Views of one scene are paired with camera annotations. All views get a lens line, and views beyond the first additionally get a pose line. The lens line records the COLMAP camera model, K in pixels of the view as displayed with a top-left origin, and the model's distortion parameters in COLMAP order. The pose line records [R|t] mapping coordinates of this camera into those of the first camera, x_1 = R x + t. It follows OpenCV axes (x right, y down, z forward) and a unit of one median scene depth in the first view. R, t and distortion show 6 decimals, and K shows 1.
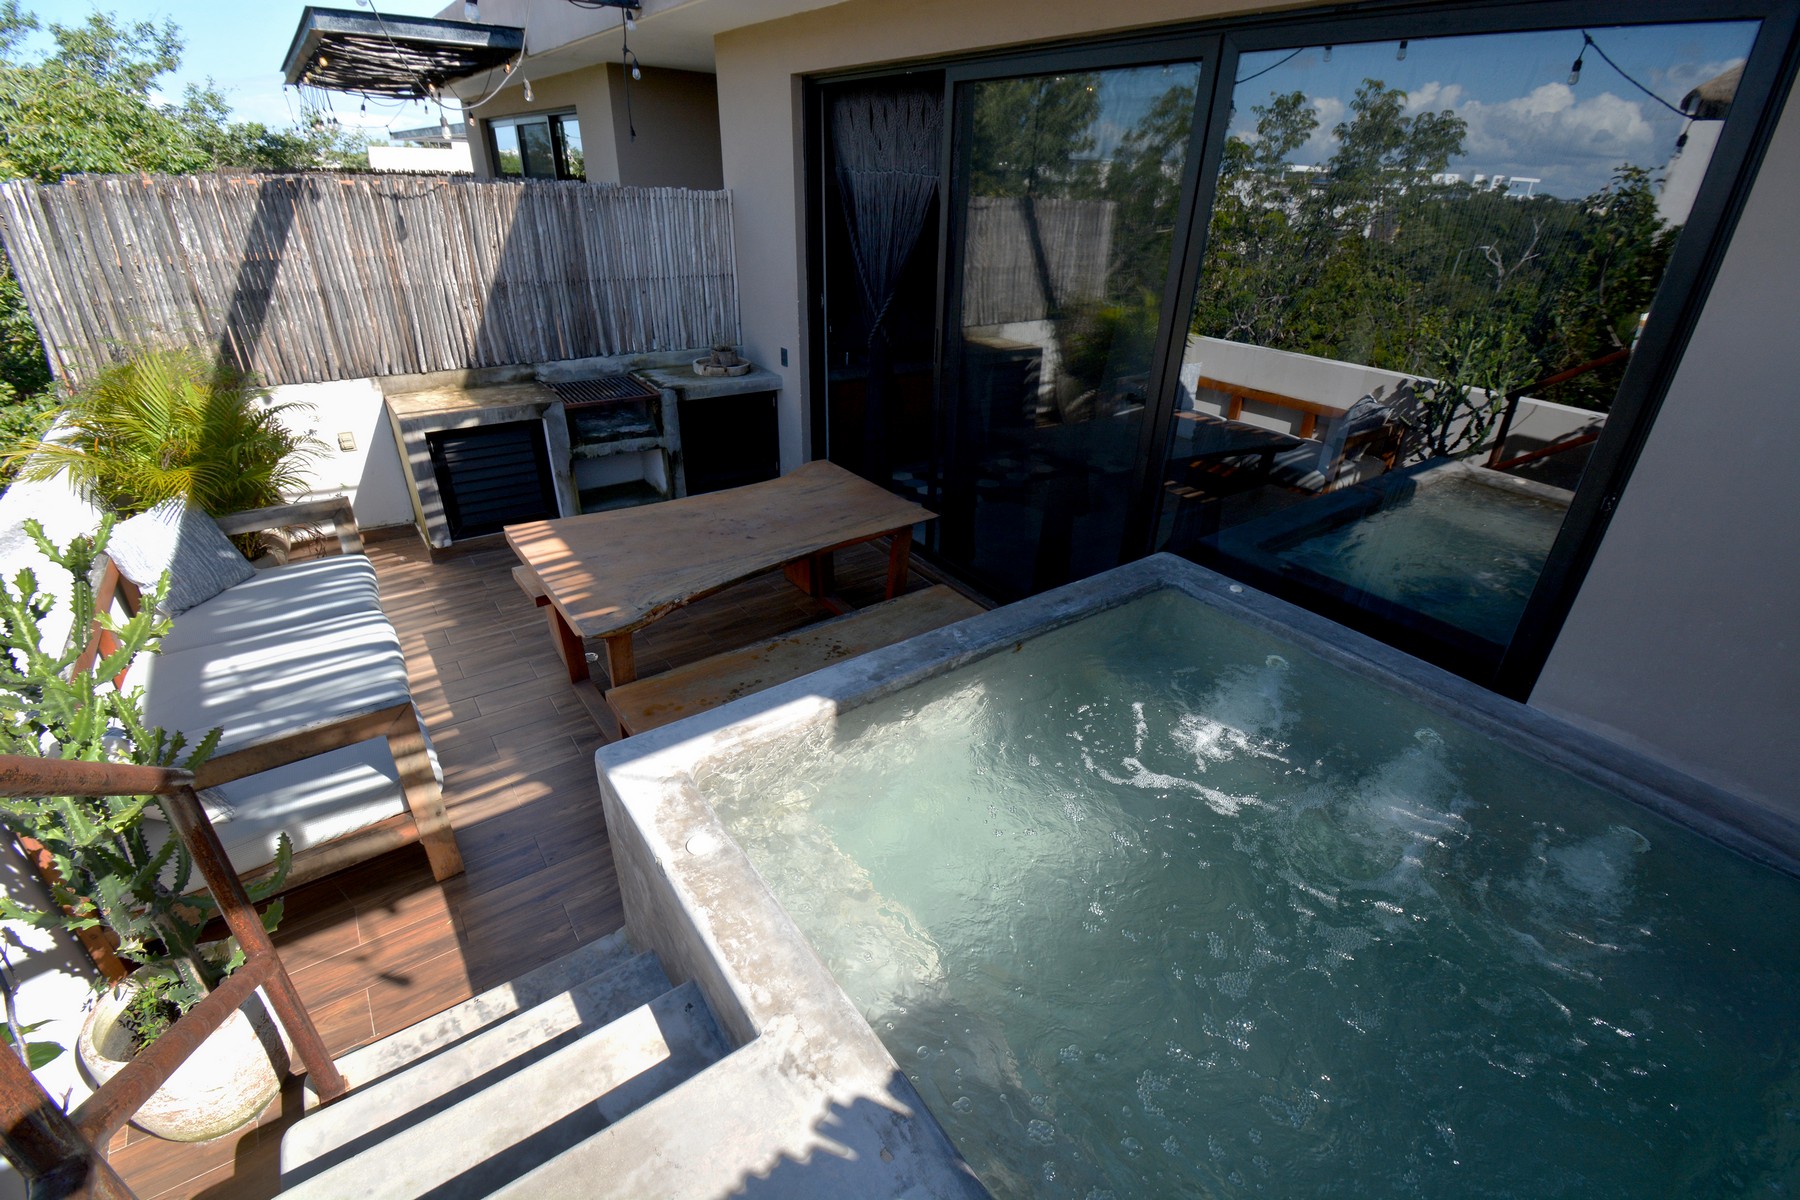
lens RADIAL K [[815.2, 0, 898.6], [0, 815.2, 590.5], [0, 0, 1]] dist [0.020699, -0.027825]
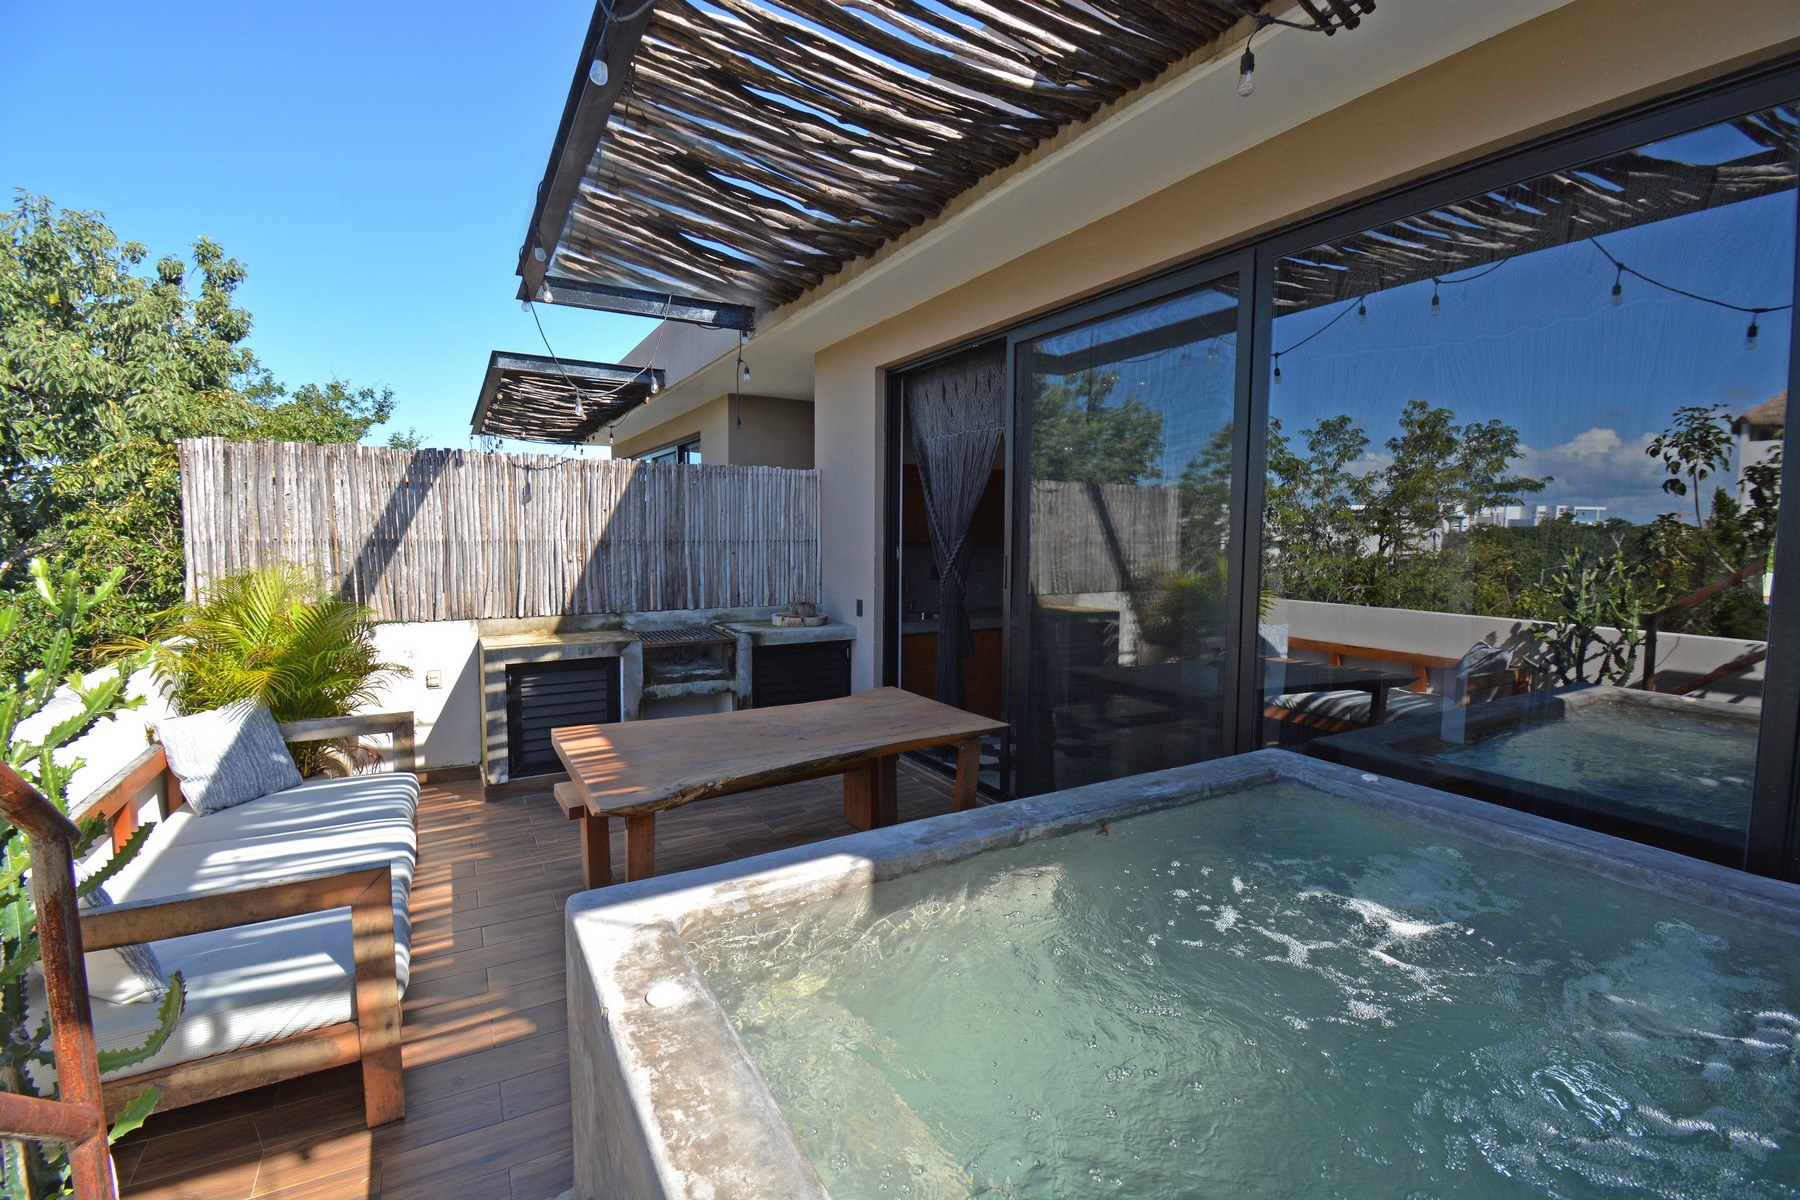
lens RADIAL K [[803.7, 0, 902.7], [0, 803.7, 593.4], [0, 0, 1]] dist [0.028674, -0.034613]
pose [[0.994612, -0.011068, -0.103080, 0.021174], [-0.030703, 0.918233, -0.394848, 0.113164], [0.099021, 0.395885, 0.912946, 0.093807]]
